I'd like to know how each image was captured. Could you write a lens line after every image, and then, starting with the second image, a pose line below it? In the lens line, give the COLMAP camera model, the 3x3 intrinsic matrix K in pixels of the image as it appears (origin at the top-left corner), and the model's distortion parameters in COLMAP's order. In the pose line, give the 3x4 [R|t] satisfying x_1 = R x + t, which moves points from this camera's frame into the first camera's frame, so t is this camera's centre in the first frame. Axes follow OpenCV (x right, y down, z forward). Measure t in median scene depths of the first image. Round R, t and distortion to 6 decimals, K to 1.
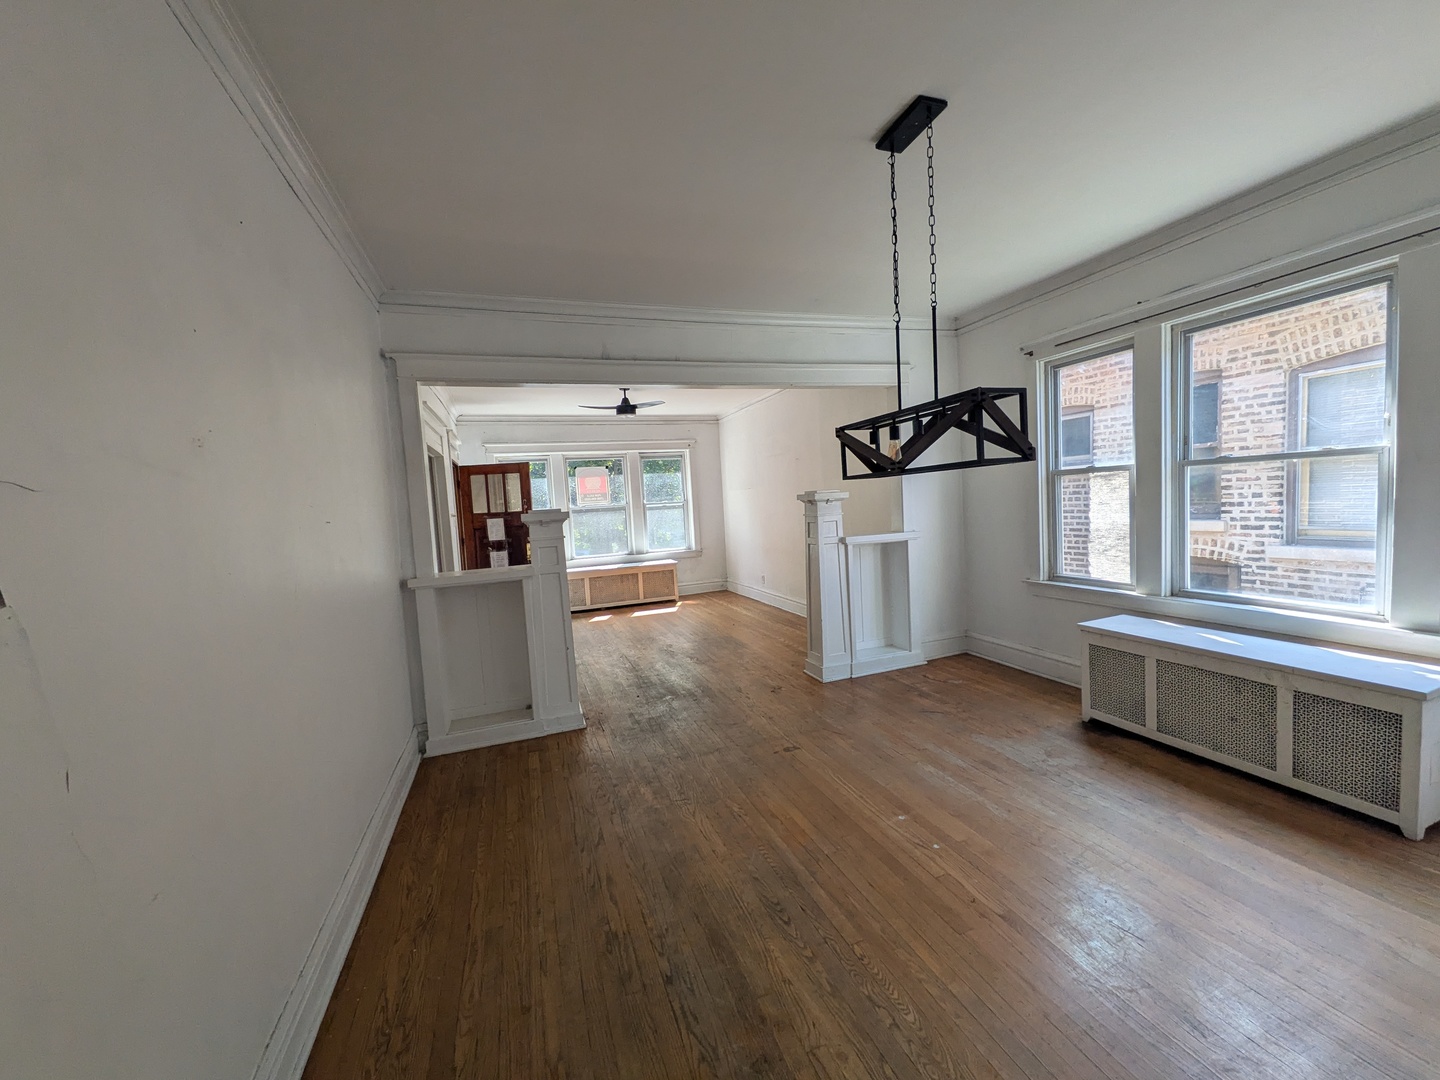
lens RADIAL K [[577.6, 0, 725.9], [0, 577.6, 540.6], [0, 0, 1]] dist [-0.000364, -0.000048]
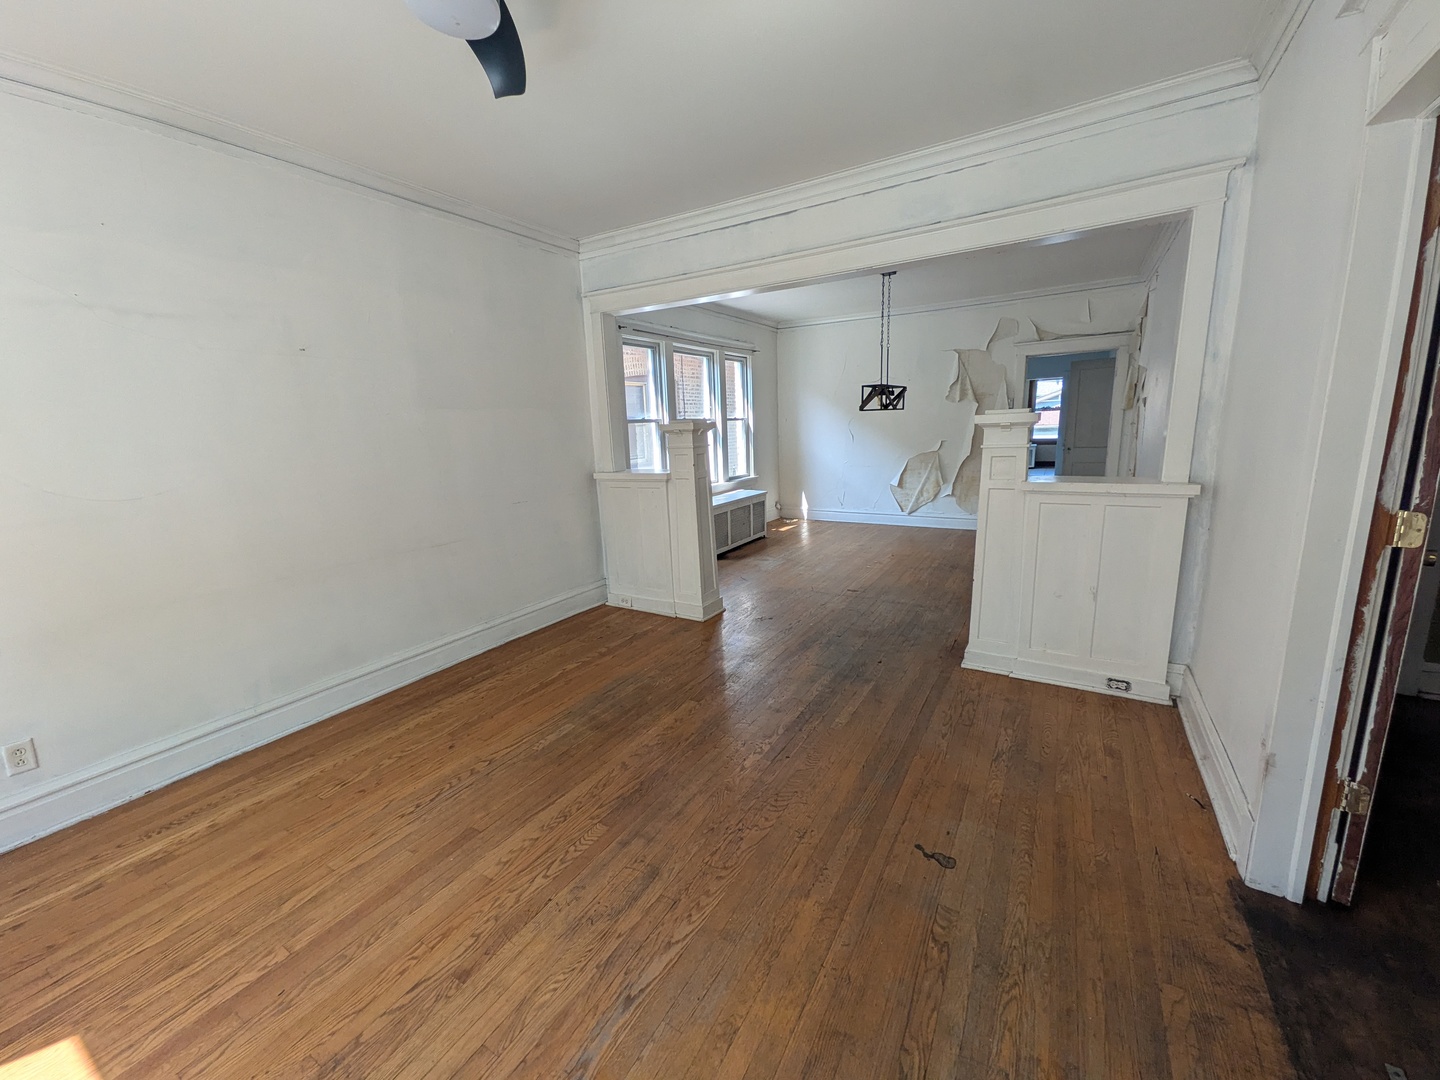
lens RADIAL K [[577.6, 0, 725.9], [0, 577.6, 542.2], [0, 0, 1]] dist [-0.000364, -0.000048]
pose [[-0.630273, -0.066611, 0.773511, -0.874835], [0.138632, 0.970644, 0.196547, -0.095706], [-0.763896, 0.231111, -0.602536, 2.272054]]
